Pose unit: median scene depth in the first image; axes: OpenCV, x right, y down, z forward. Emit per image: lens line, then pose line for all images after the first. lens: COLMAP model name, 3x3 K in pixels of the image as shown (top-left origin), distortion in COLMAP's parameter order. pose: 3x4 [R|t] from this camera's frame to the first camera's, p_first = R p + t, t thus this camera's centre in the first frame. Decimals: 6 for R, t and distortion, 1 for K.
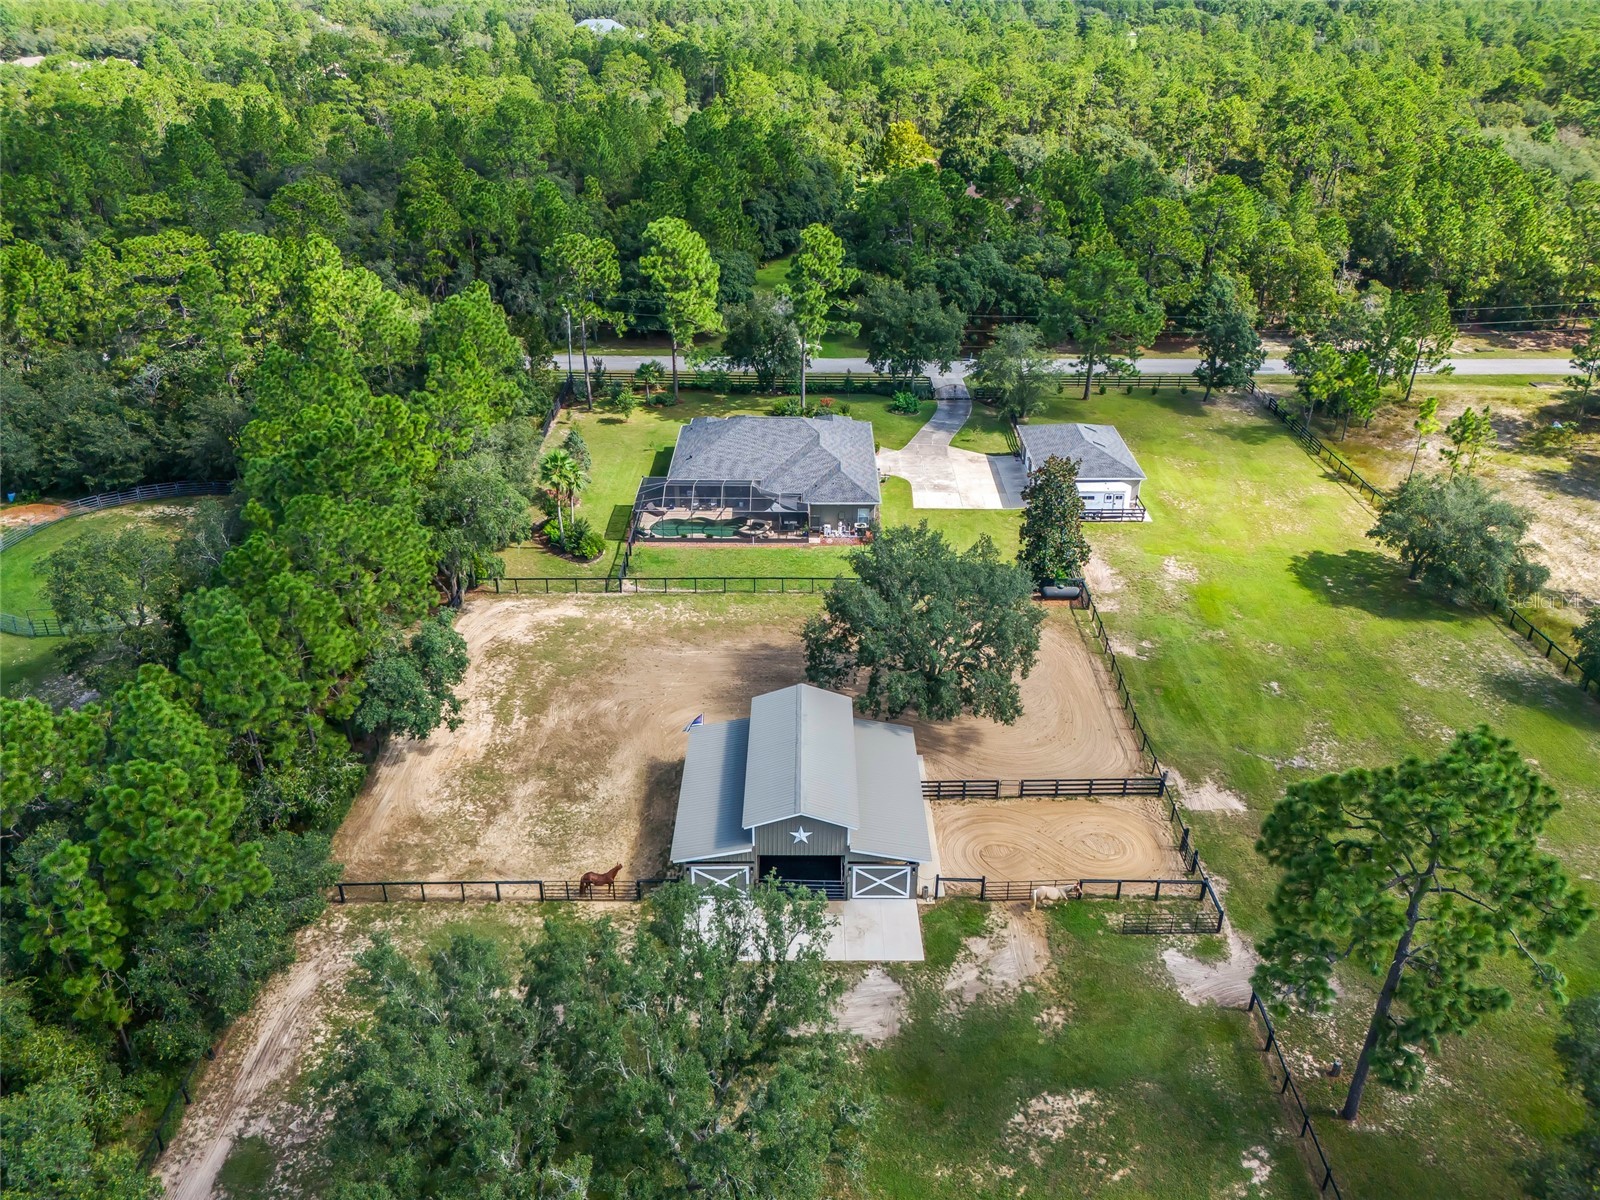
lens RADIAL K [[1171.1, 0, 800.0], [0, 1171.1, 600.0], [0, 0, 1]] dist [0.060782, -0.070838]
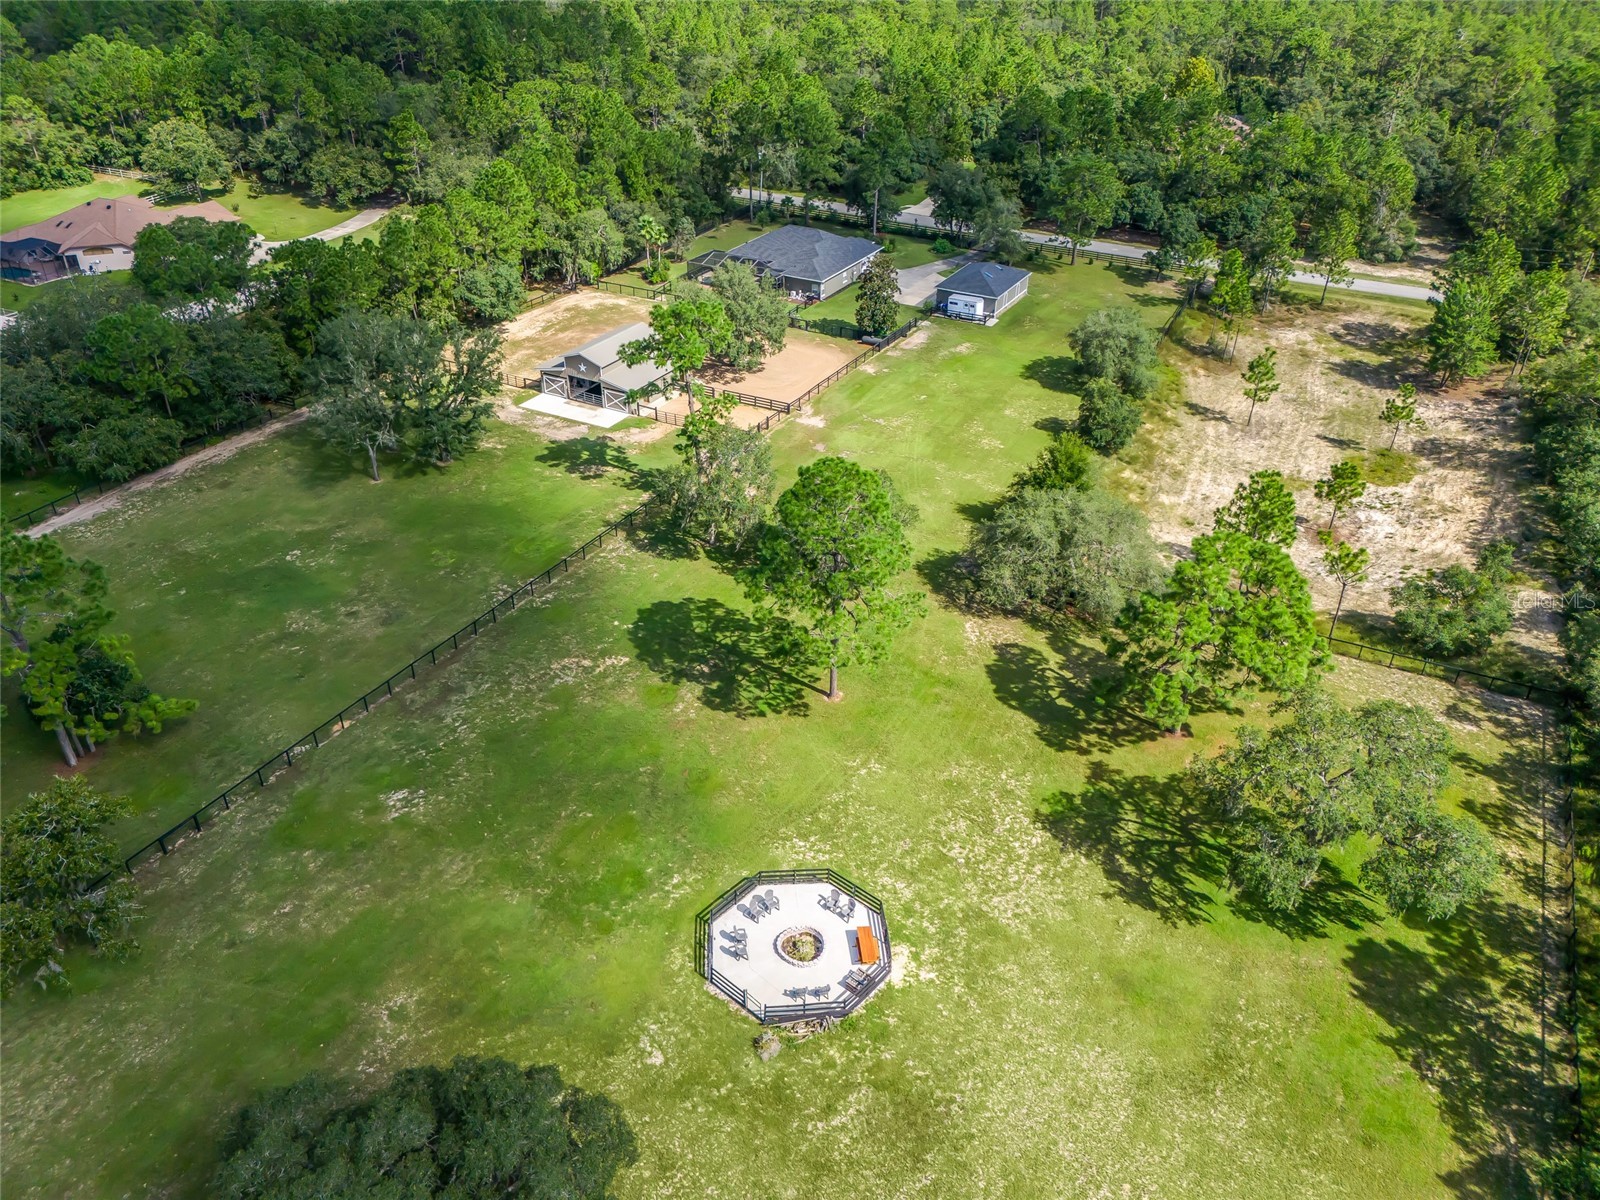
lens RADIAL K [[1171.1, 0, 800.0], [0, 1171.1, 600.0], [0, 0, 1]] dist [0.060782, -0.070838]
pose [[0.881107, 0.261822, -0.393826, 0.748345], [-0.240373, 0.965111, 0.103837, 0.167670], [0.407273, 0.003174, 0.913301, -0.452772]]
